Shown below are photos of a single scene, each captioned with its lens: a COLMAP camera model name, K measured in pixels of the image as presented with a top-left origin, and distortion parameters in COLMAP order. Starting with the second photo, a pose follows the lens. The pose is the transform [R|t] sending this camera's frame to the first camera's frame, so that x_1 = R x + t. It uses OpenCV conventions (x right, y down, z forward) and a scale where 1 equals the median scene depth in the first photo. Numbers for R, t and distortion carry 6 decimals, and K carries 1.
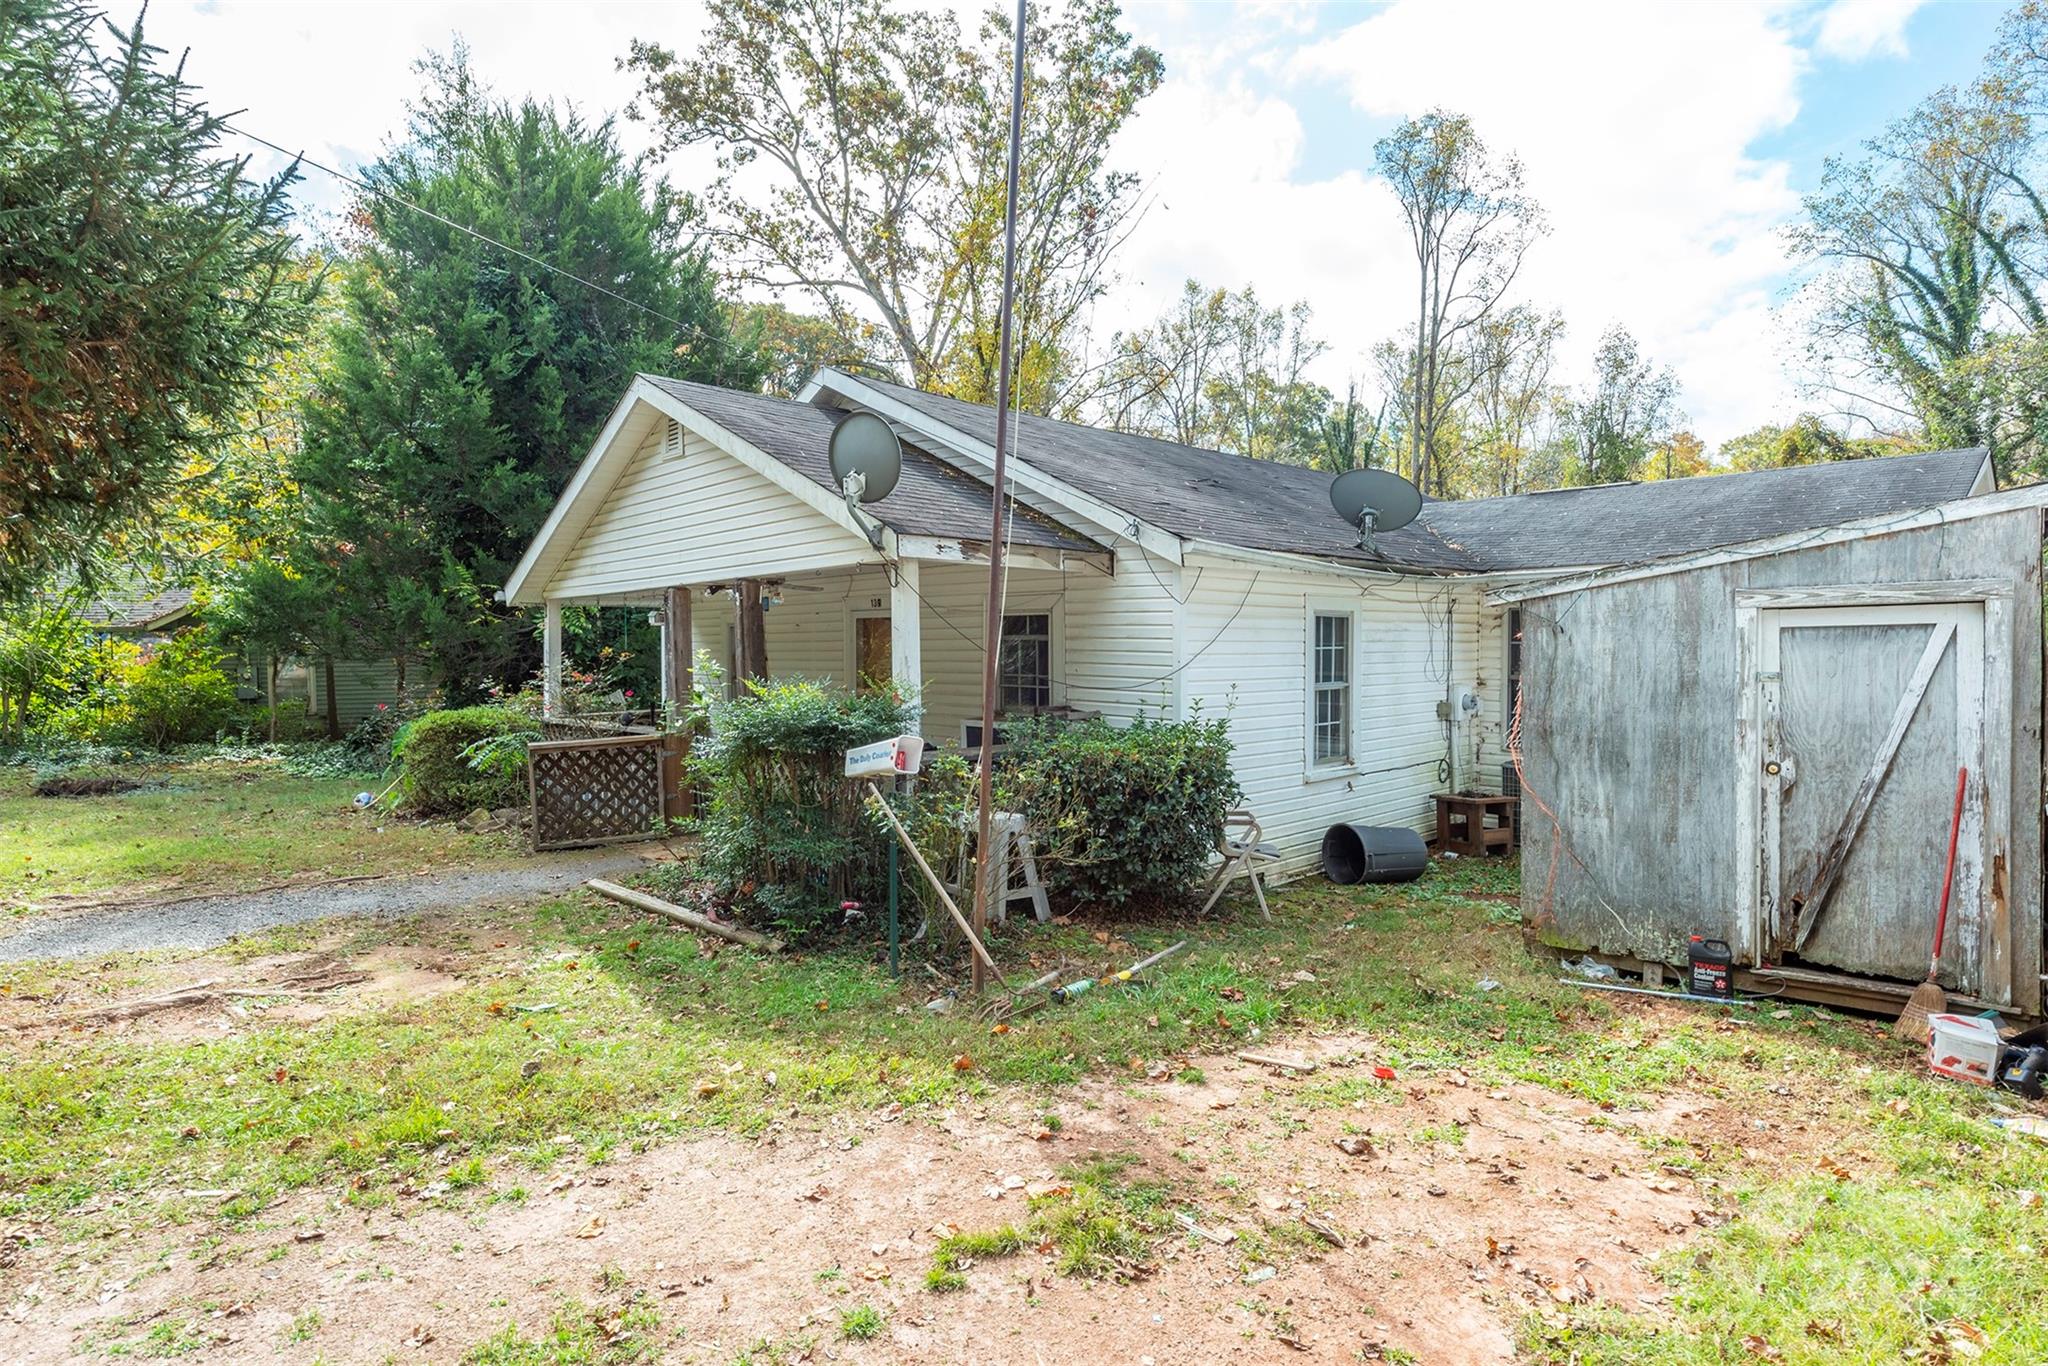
lens RADIAL K [[1065.9, 0, 1034.9], [0, 1065.9, 673.6], [0, 0, 1]] dist [0.007097, -0.000243]
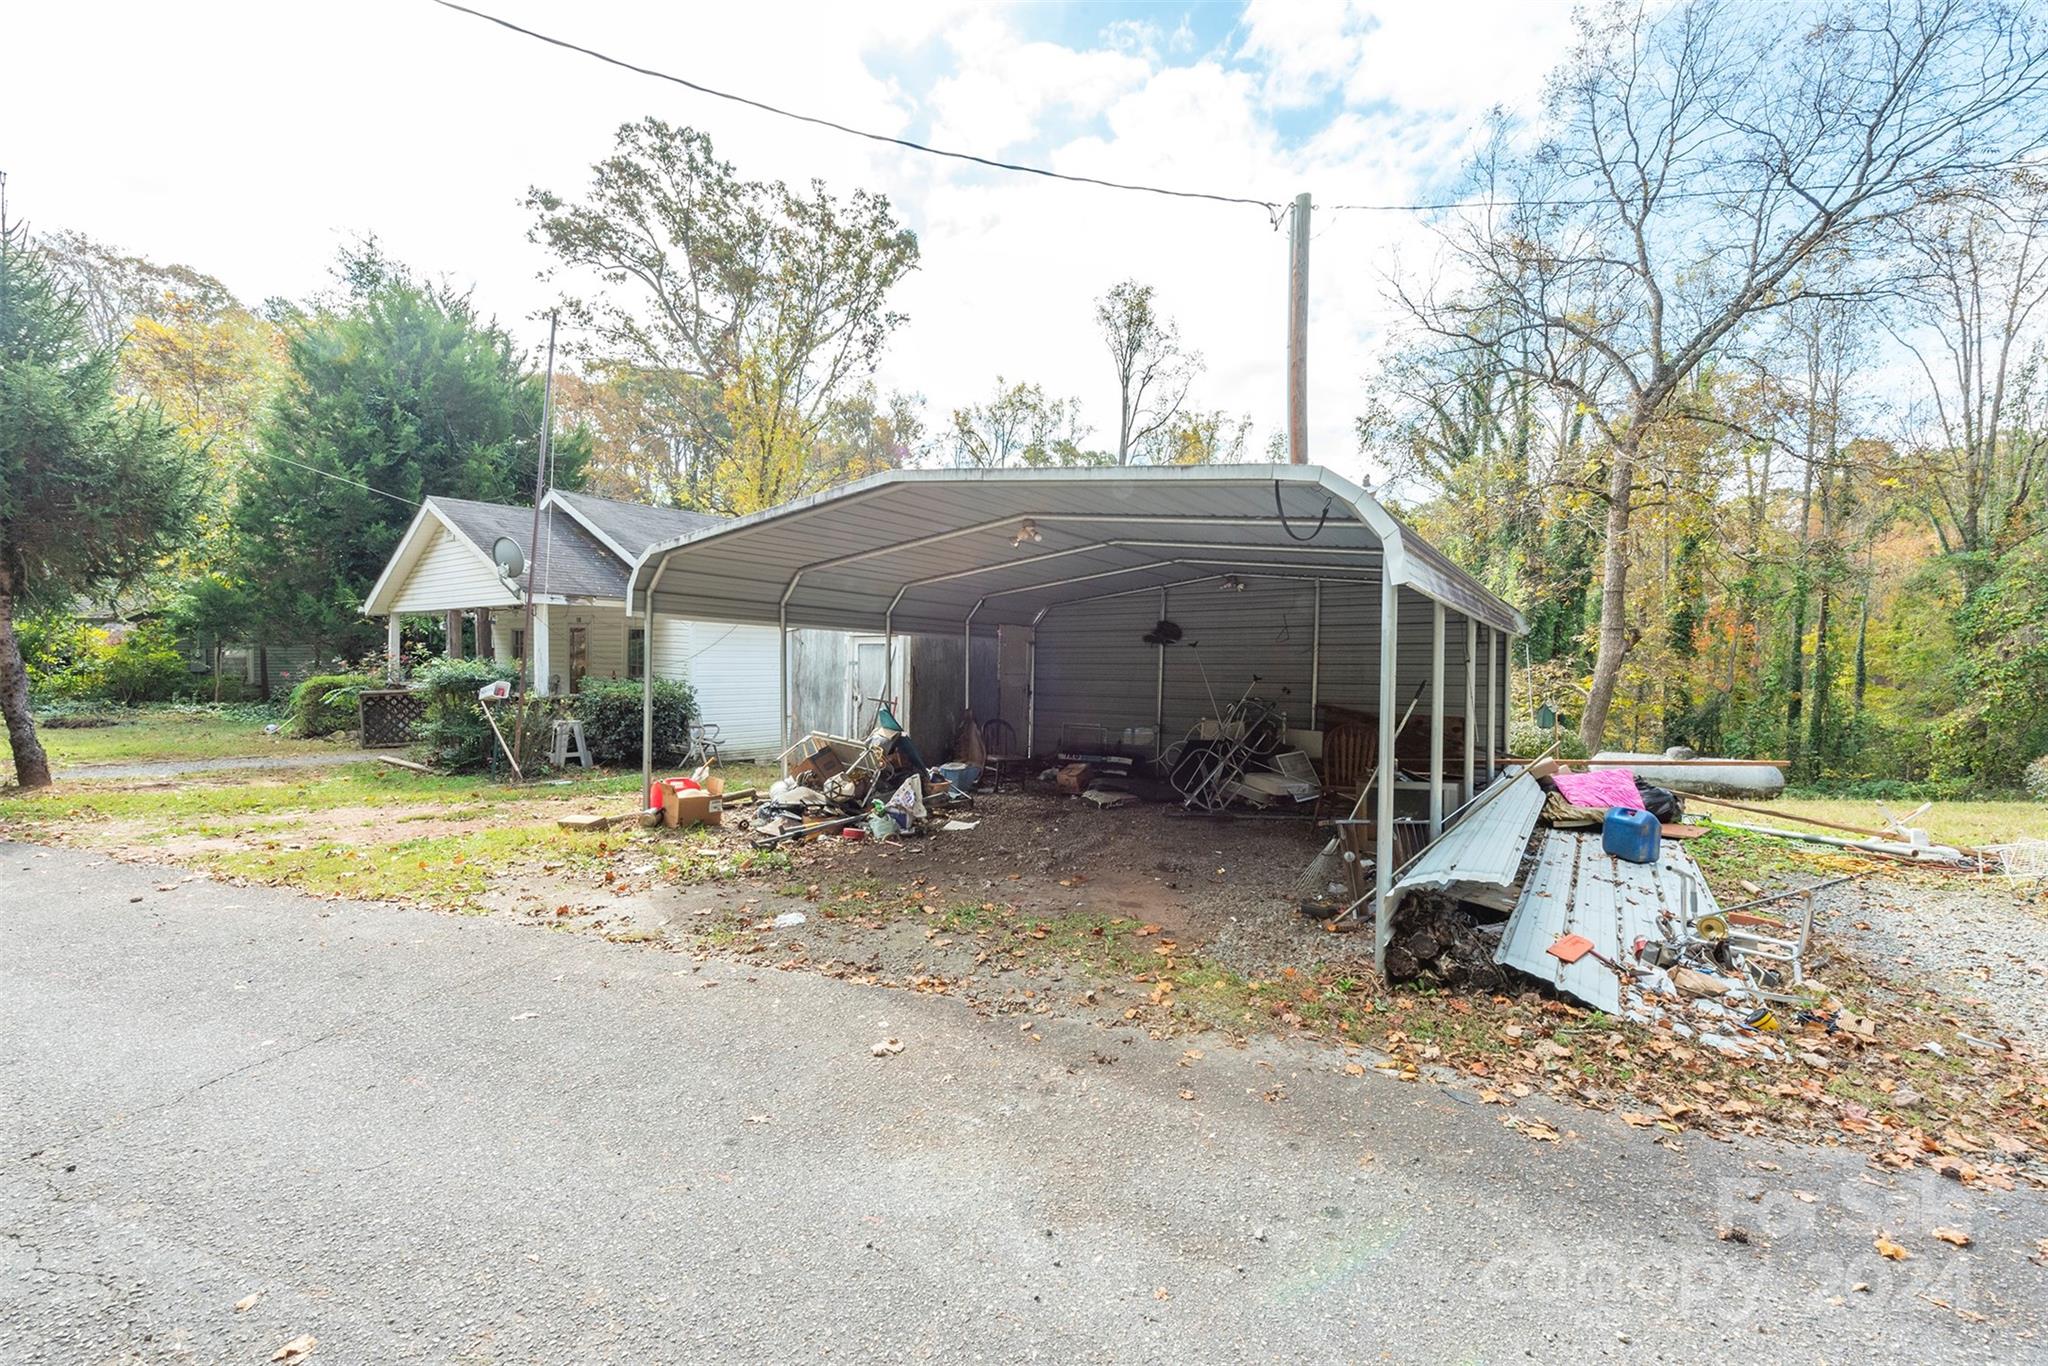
lens RADIAL K [[821.6, 0, 1005.7], [0, 821.6, 670.9], [0, 0, 1]] dist [0.002589, -0.001703]
pose [[0.990186, 0.015513, 0.138893, 0.221798], [-0.016137, 0.999864, 0.003366, 0.002910], [-0.138822, -0.005574, 0.990302, -0.291271]]
